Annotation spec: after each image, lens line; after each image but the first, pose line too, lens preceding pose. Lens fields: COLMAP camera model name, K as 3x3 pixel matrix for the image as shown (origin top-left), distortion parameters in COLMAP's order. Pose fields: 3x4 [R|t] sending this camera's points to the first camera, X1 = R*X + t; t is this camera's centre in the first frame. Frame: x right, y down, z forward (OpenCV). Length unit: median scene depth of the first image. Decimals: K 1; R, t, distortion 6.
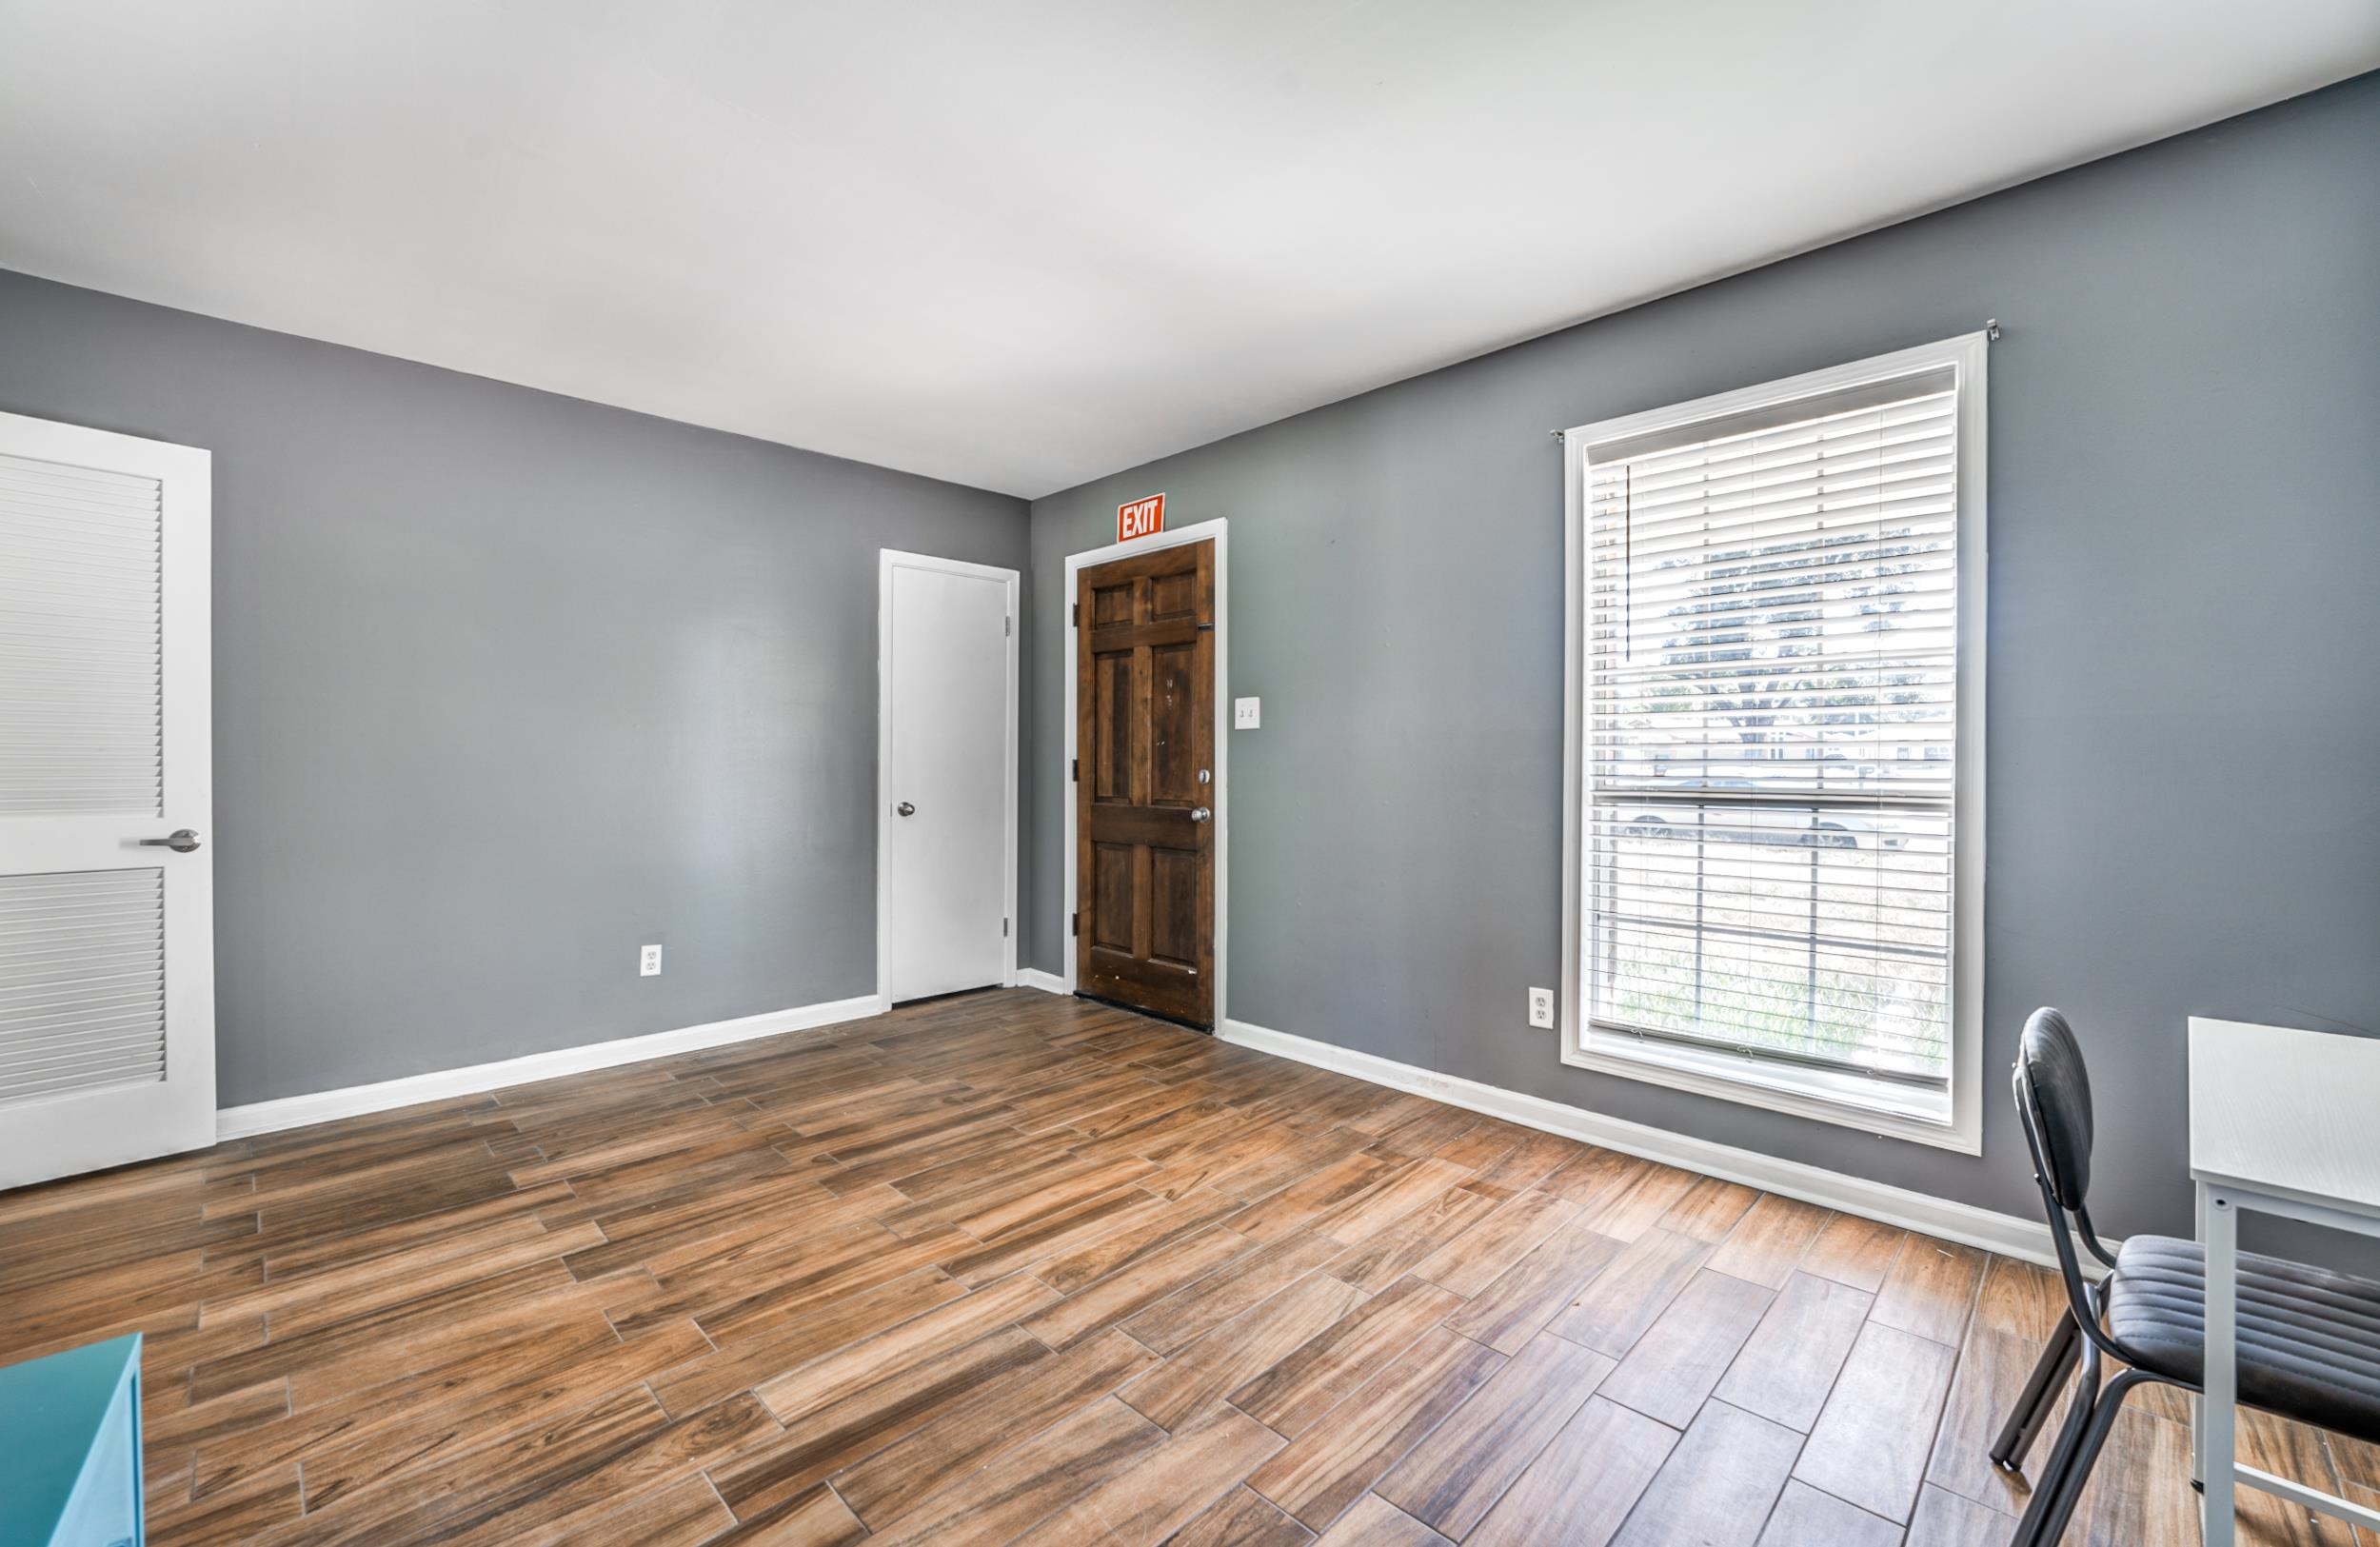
lens RADIAL K [[971.9, 0, 1197.4], [0, 971.9, 766.4], [0, 0, 1]] dist [-0.003248, -0.000288]
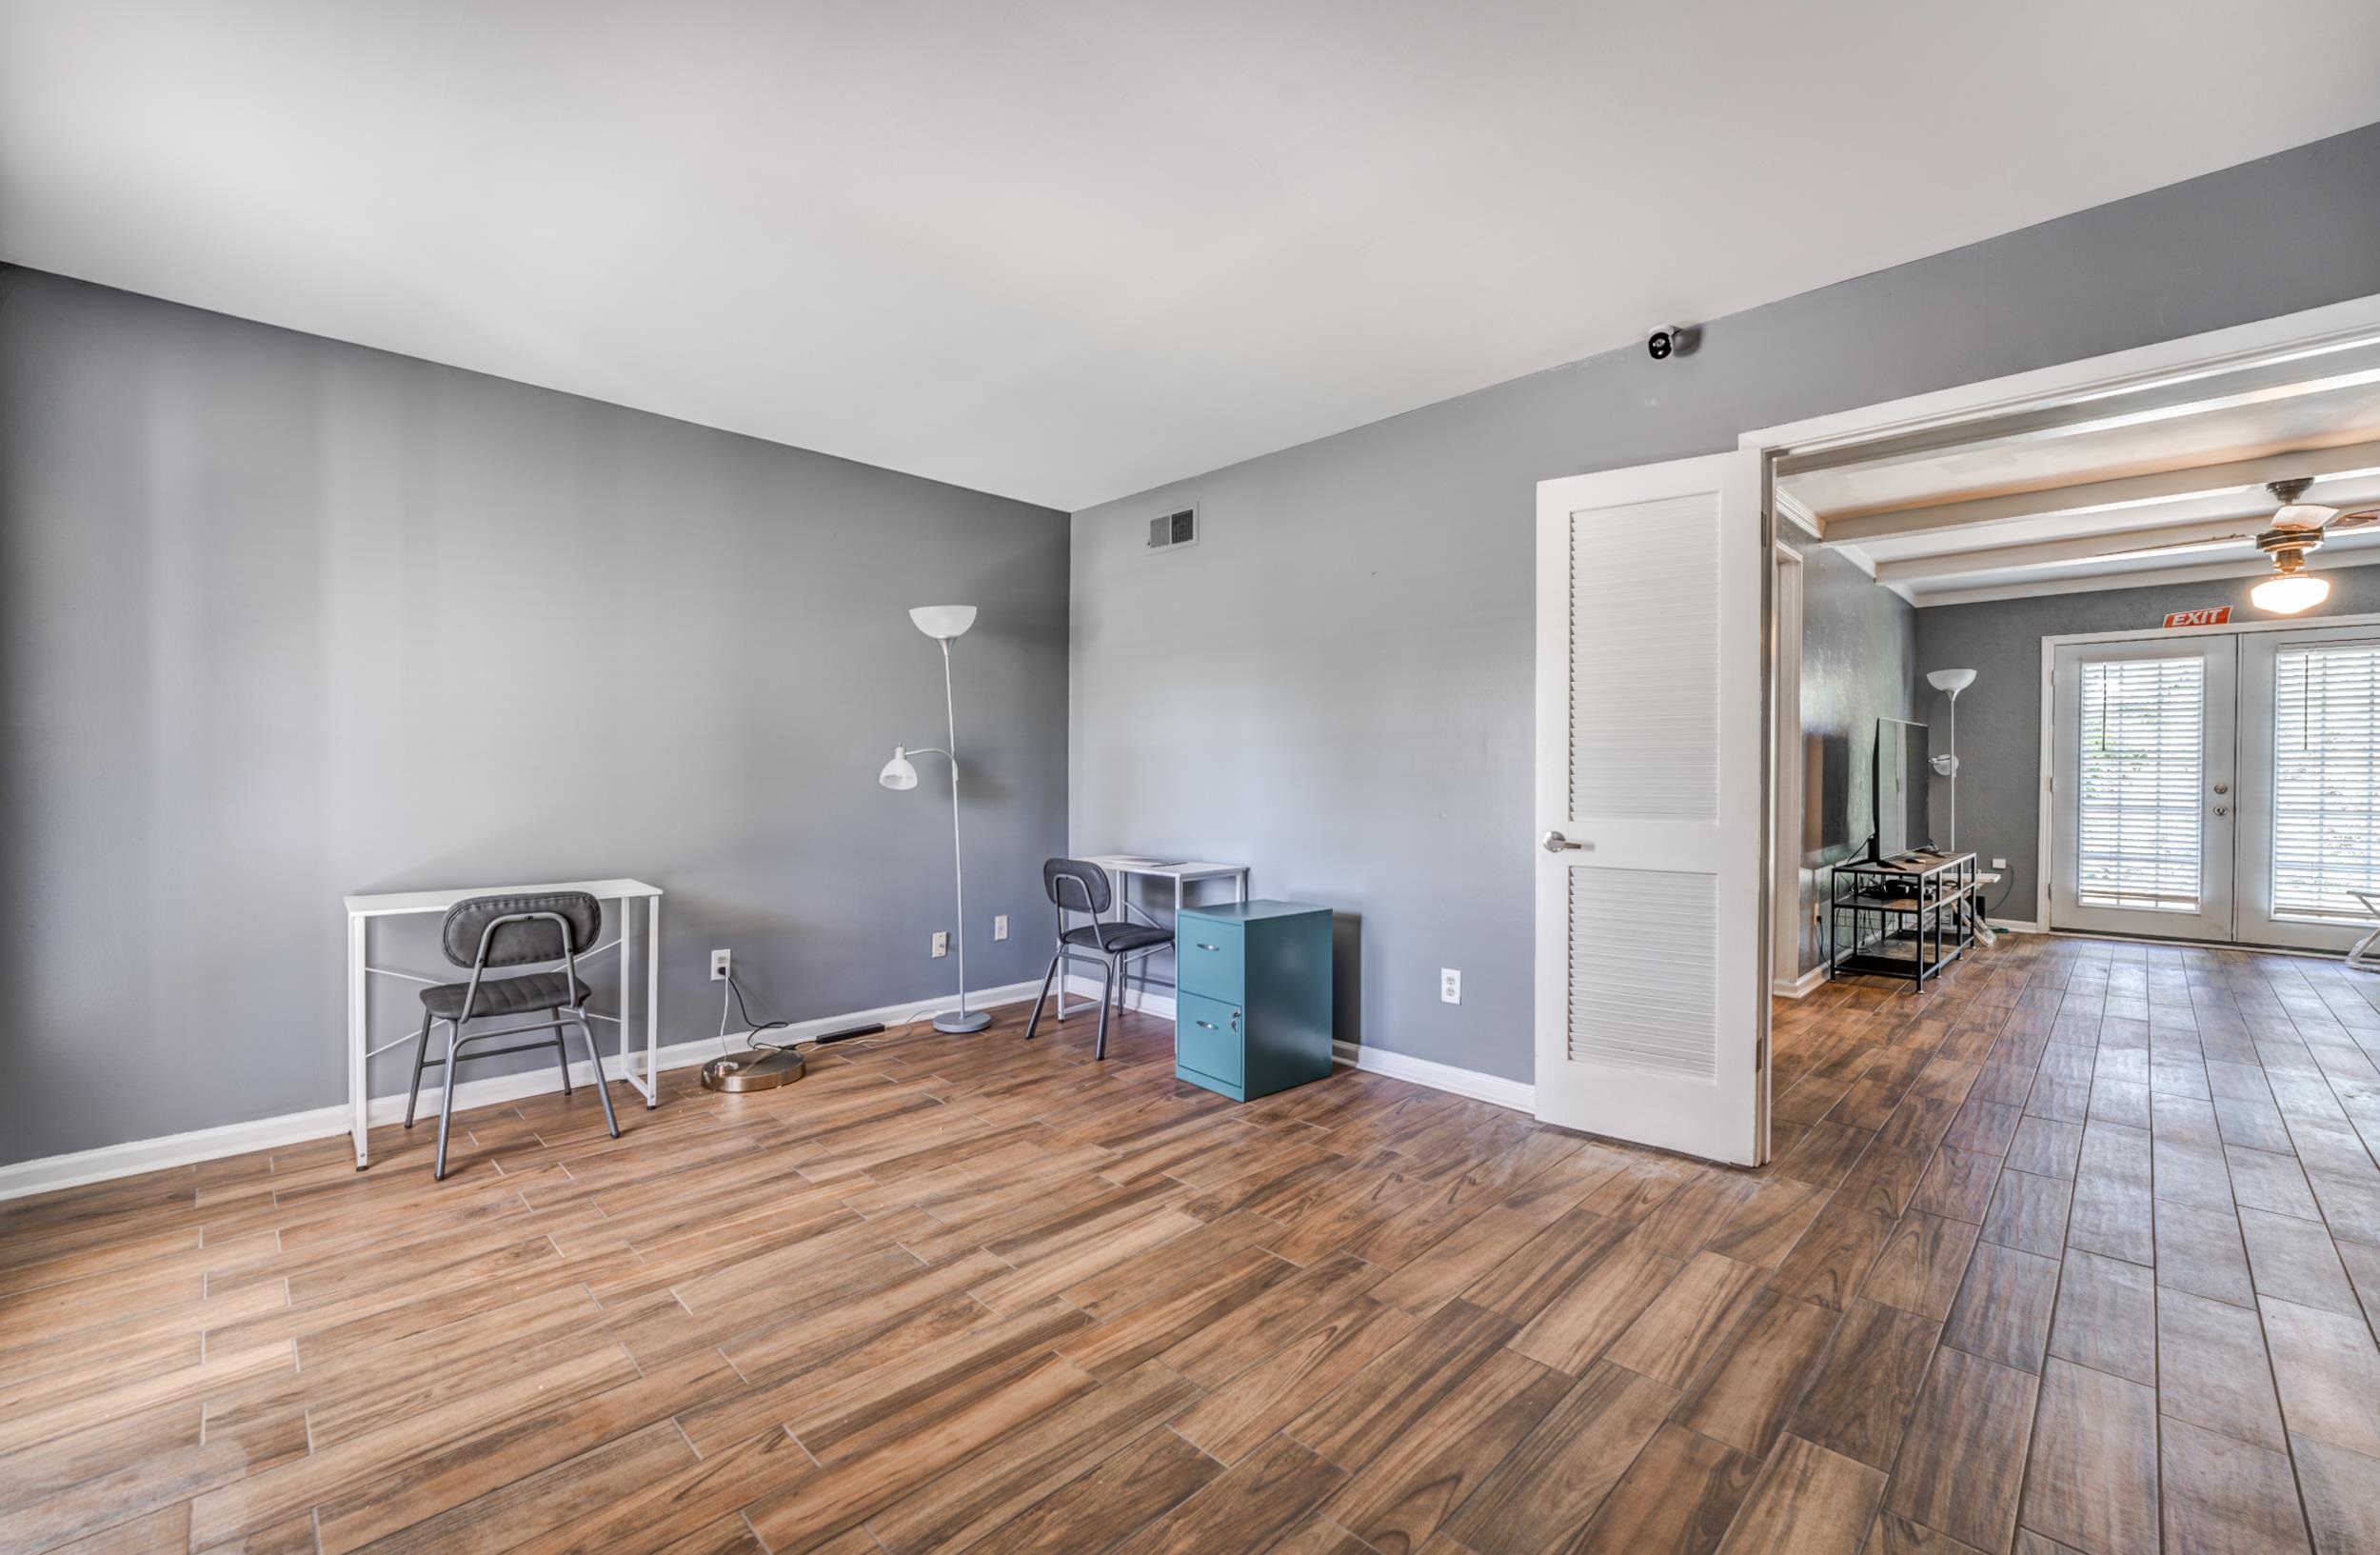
lens RADIAL K [[972.0, 0, 1184.5], [0, 972.0, 775.1], [0, 0, 1]] dist [-0.003248, -0.000288]
pose [[-0.999958, -0.000684, 0.009160, -0.363086], [-0.000577, 0.999932, 0.011689, -0.009130], [-0.009167, 0.011684, -0.999890, 1.946976]]
